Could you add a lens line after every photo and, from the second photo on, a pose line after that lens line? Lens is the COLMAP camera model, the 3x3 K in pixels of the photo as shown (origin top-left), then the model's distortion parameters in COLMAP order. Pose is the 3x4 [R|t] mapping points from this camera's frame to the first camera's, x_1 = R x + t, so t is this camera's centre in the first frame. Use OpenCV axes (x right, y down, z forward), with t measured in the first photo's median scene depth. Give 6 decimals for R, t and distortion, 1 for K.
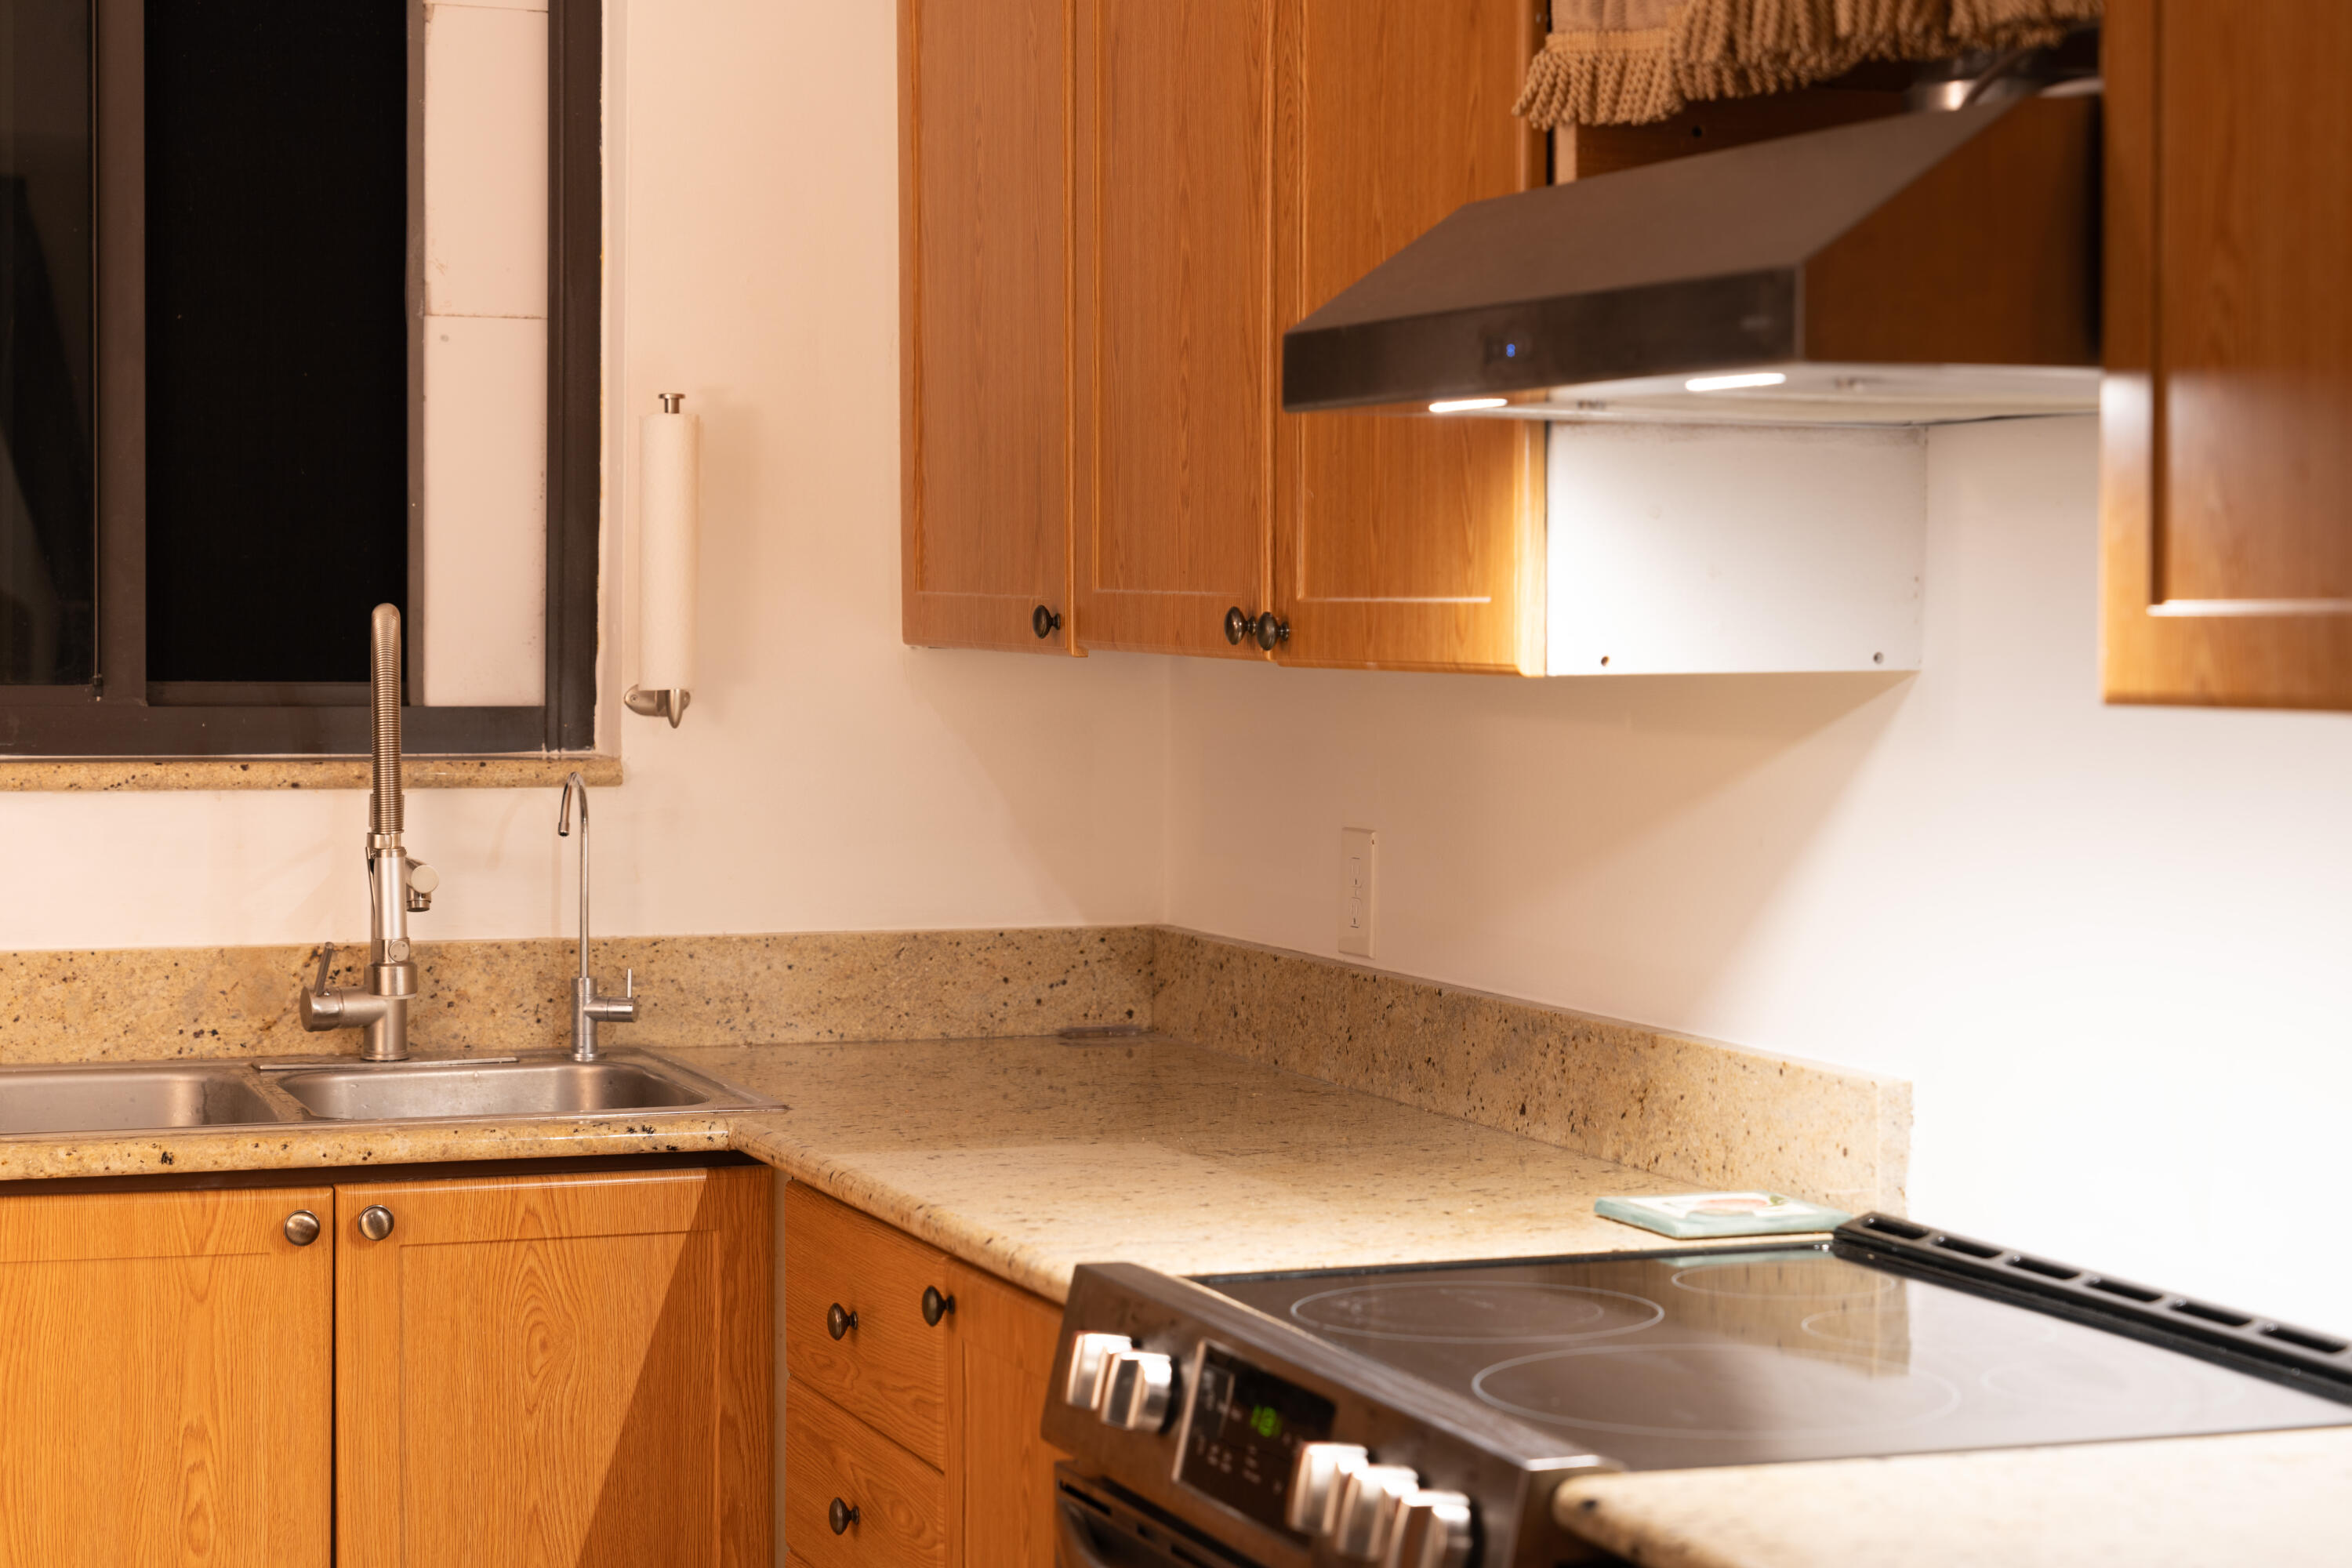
lens RADIAL K [[4474.4, 0, 1181.6], [0, 4474.4, 776.0], [0, 0, 1]] dist [0.007613, 0.000000]
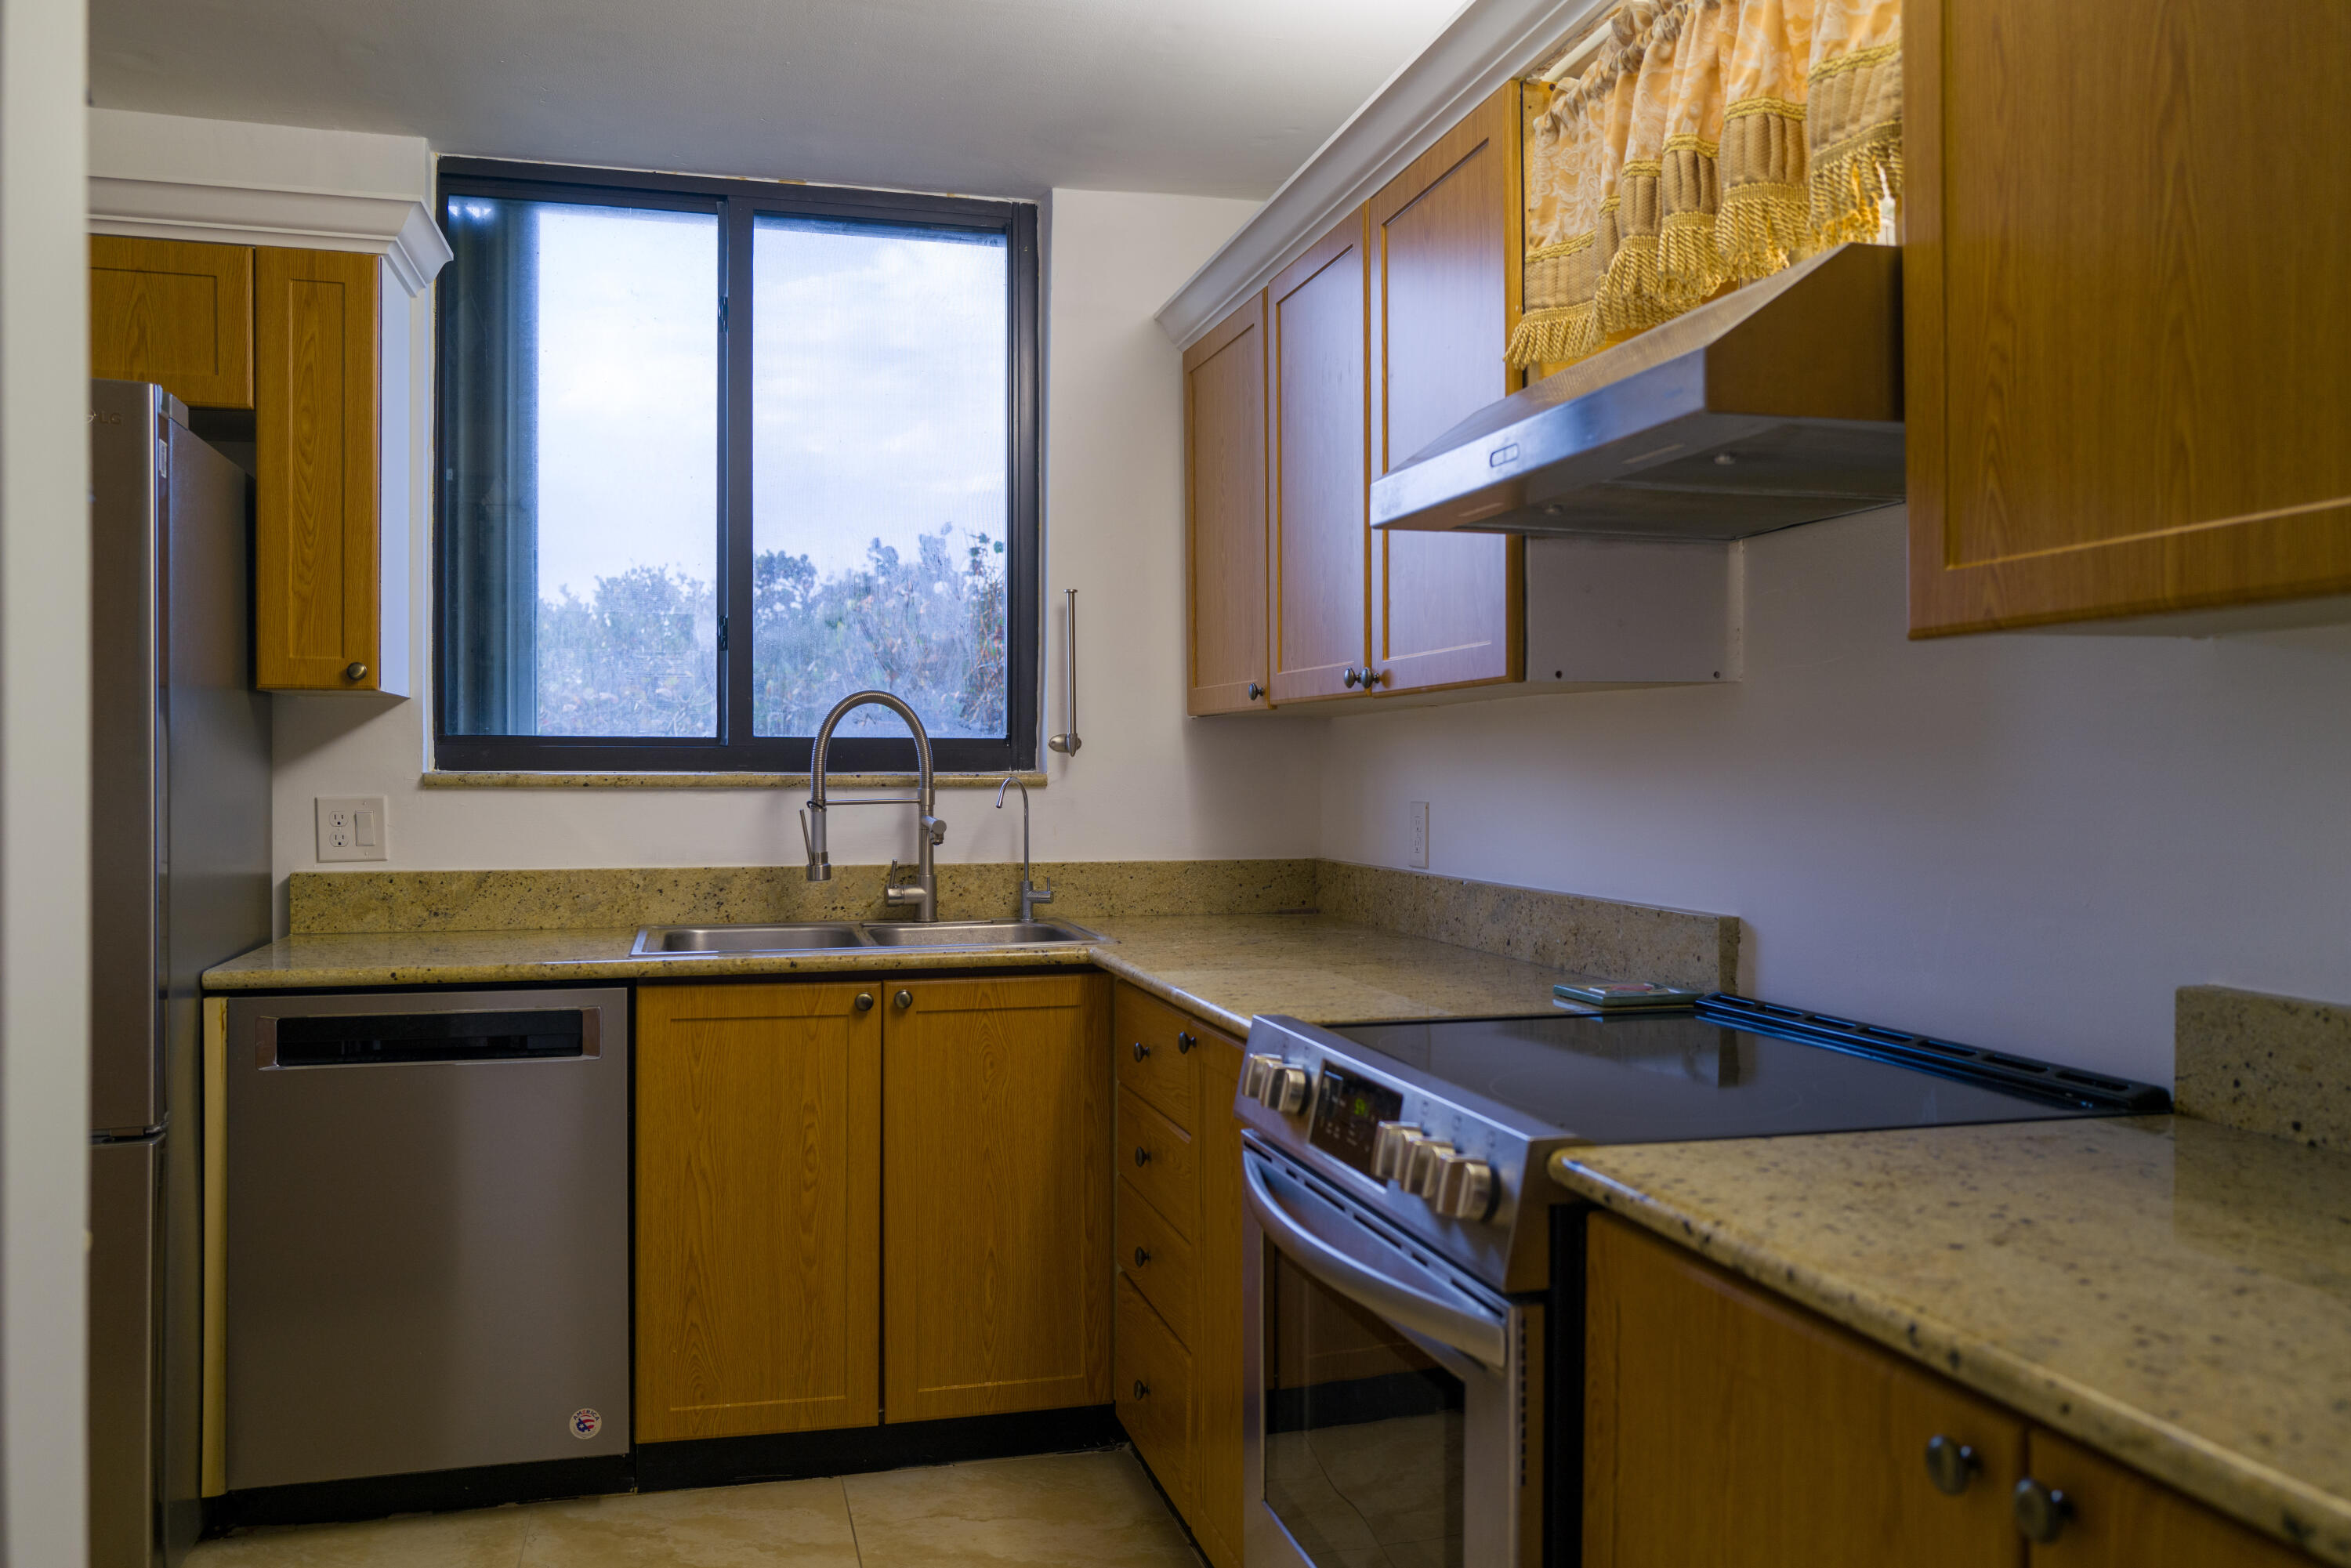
lens RADIAL K [[1840.6, 0, 1164.3], [0, 1840.6, 788.1], [0, 0, 1]] dist [-0.014923, -0.010137]
pose [[0.995016, -0.004337, -0.099625, 0.010215], [0.001284, 0.999528, -0.030693, 0.033054], [0.099712, 0.030412, 0.994552, 0.220516]]
